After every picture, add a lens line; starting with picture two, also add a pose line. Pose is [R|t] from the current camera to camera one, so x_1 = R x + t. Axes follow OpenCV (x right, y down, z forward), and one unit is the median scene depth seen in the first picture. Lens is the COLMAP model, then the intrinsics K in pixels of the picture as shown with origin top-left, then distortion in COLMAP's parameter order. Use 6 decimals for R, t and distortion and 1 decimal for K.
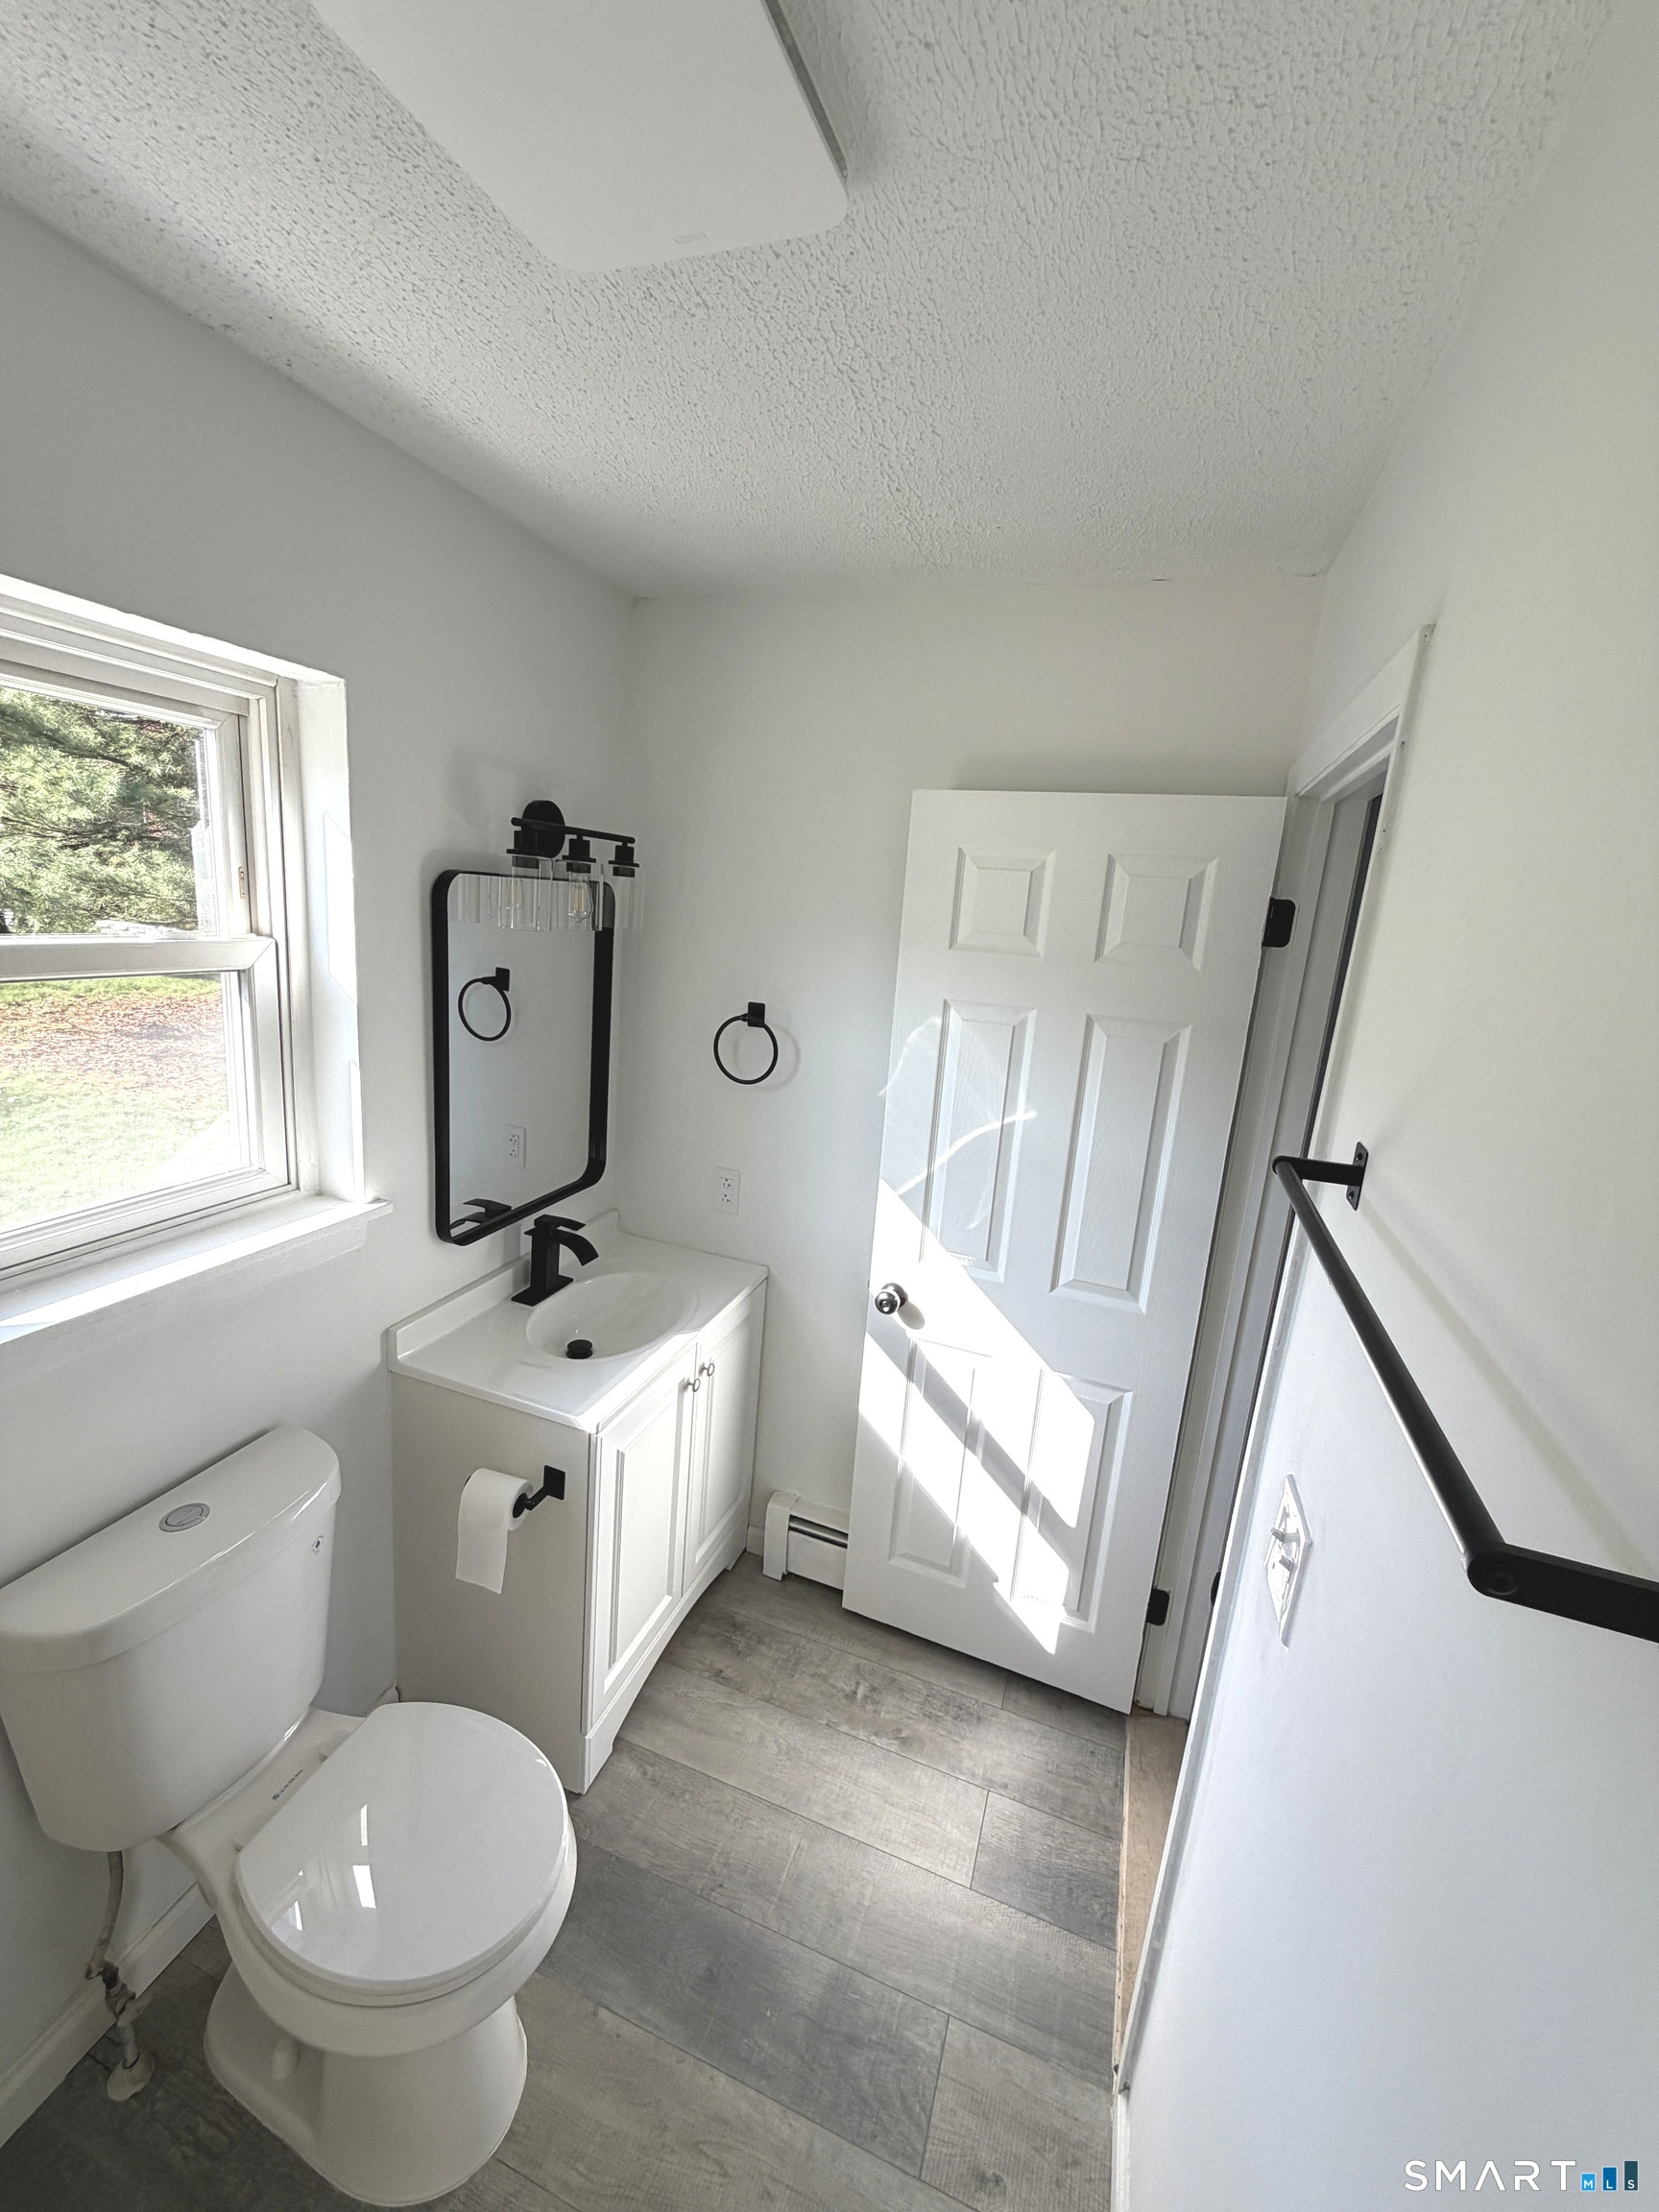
lens RADIAL K [[879.1, 0, 832.4], [0, 879.1, 1095.9], [0, 0, 1]] dist [-0.000955, 0.000055]
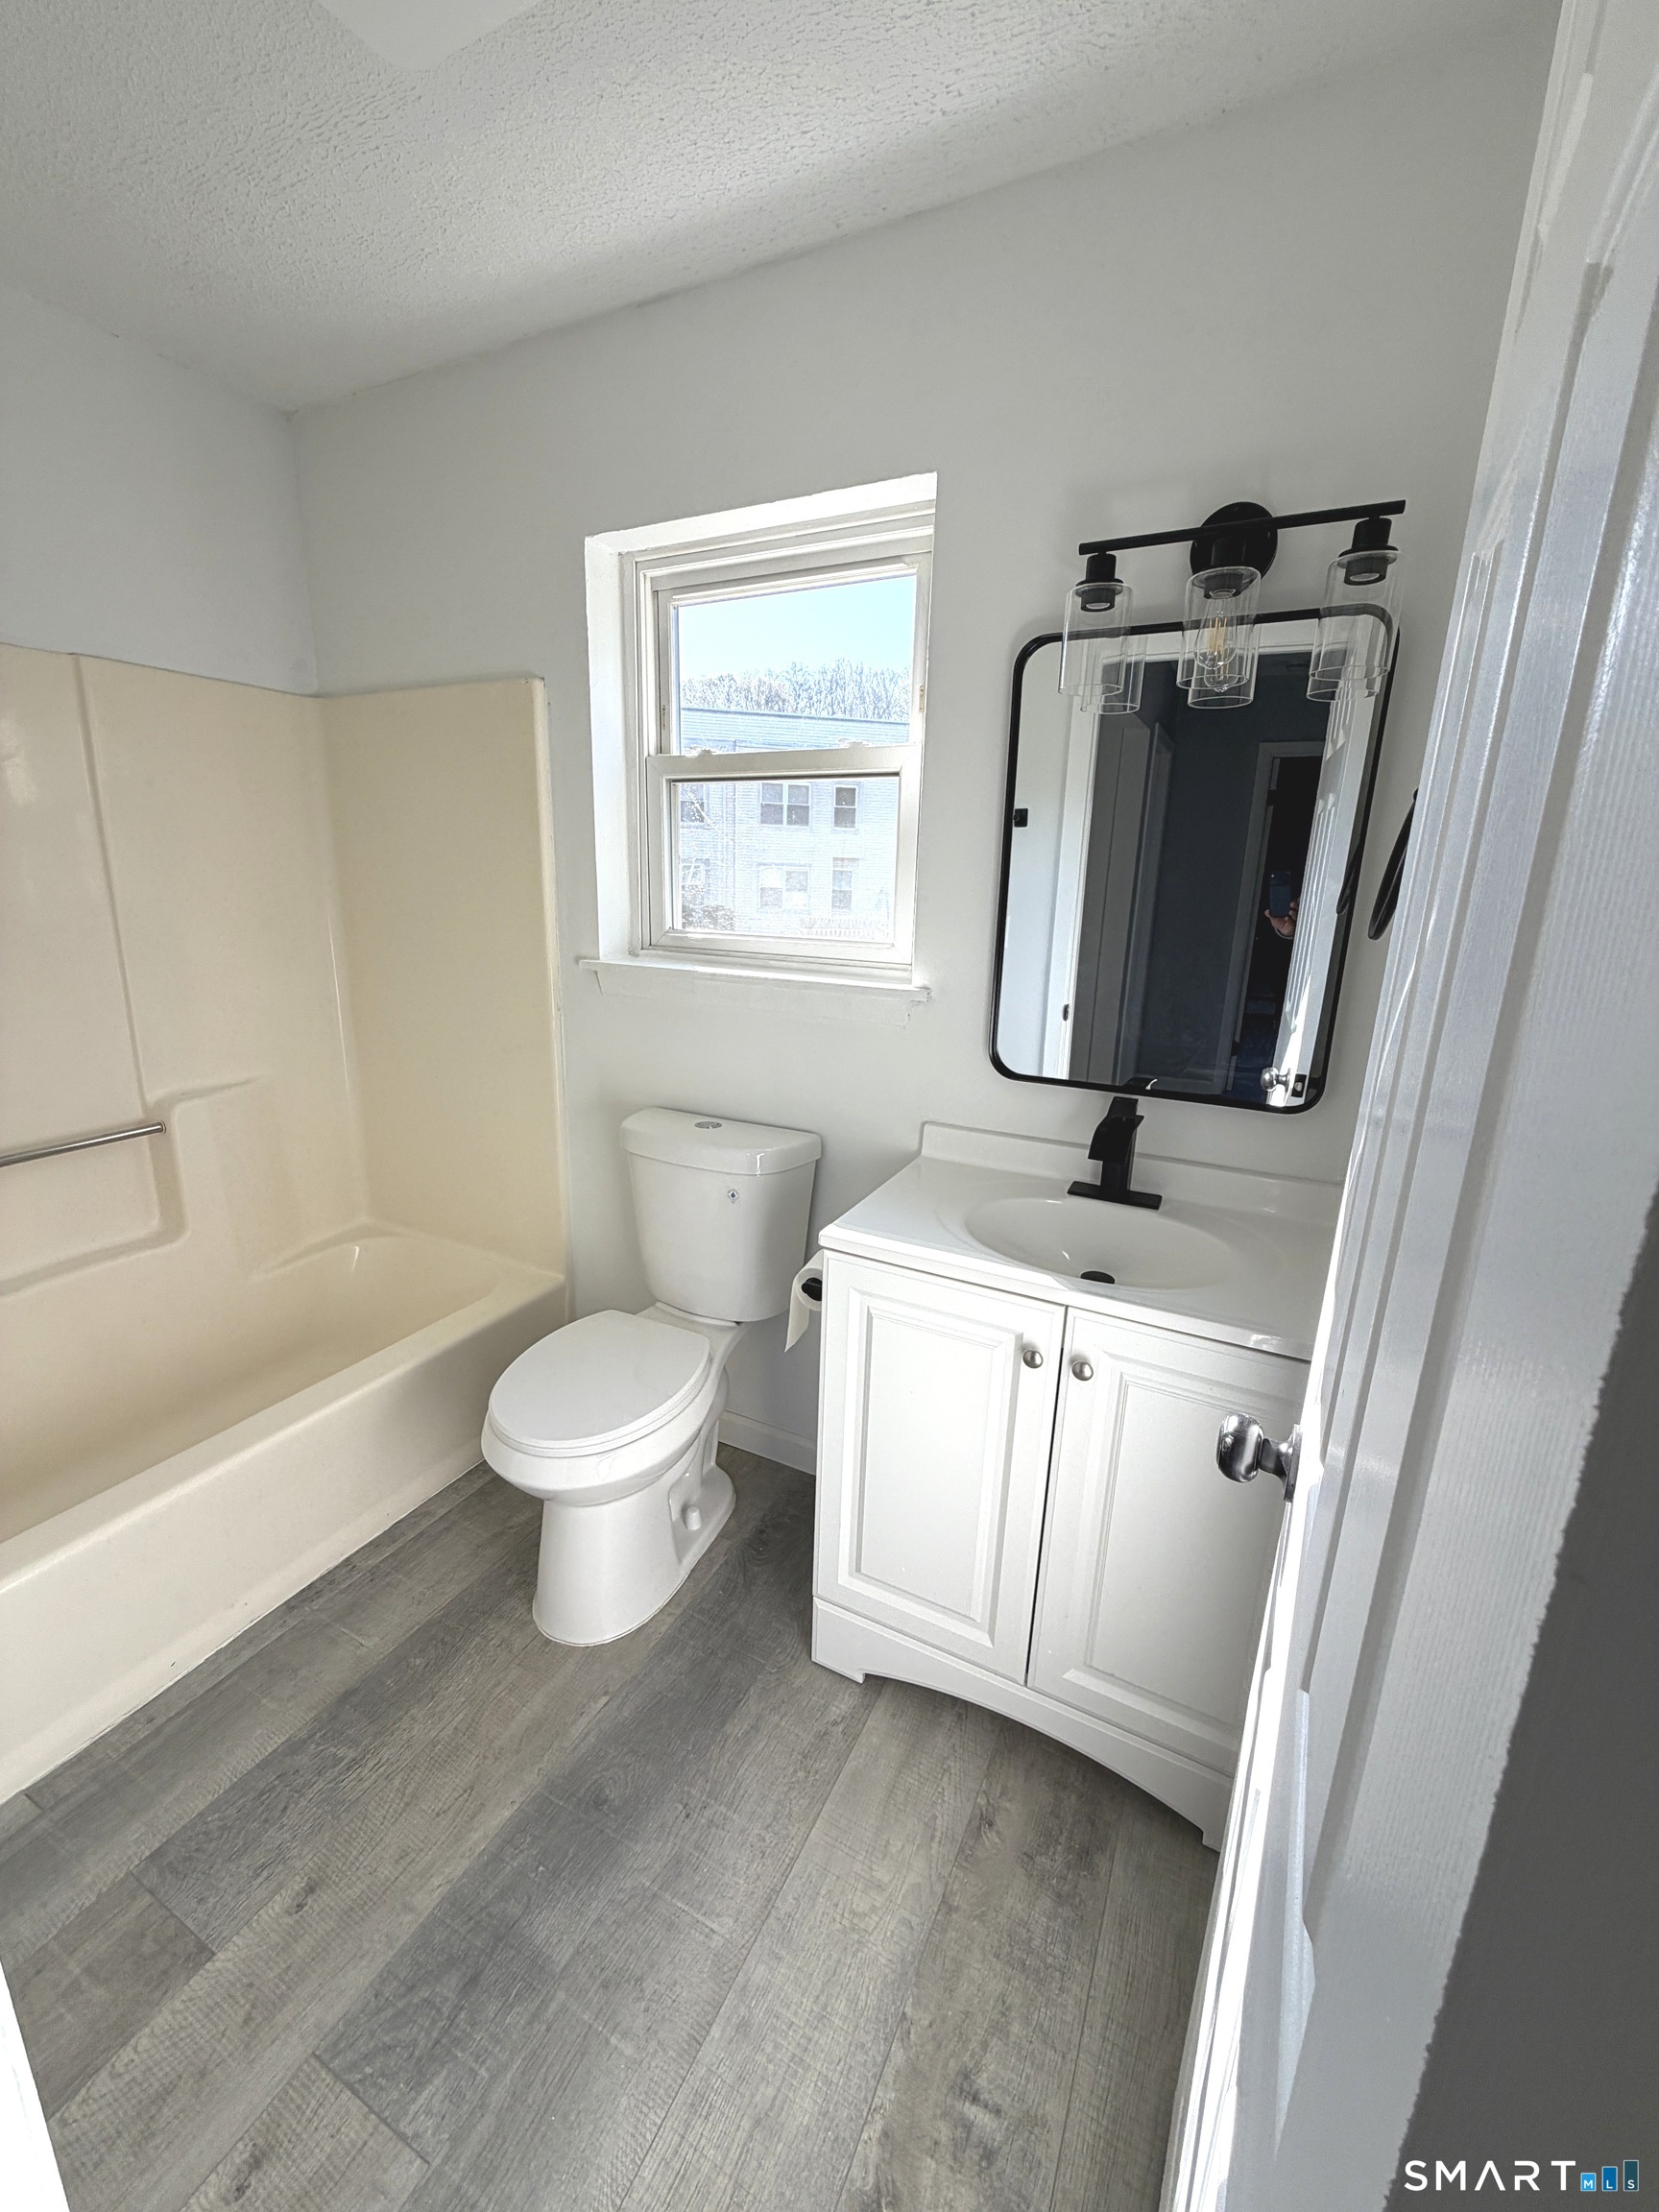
lens RADIAL K [[879.1, 0, 837.8], [0, 879.1, 1091.7], [0, 0, 1]] dist [-0.000955, 0.000055]
pose [[-0.121549, 0.162749, -0.979152, 0.469077], [-0.254611, 0.948348, 0.189235, 0.051616], [0.959374, 0.272304, -0.073833, 0.856548]]
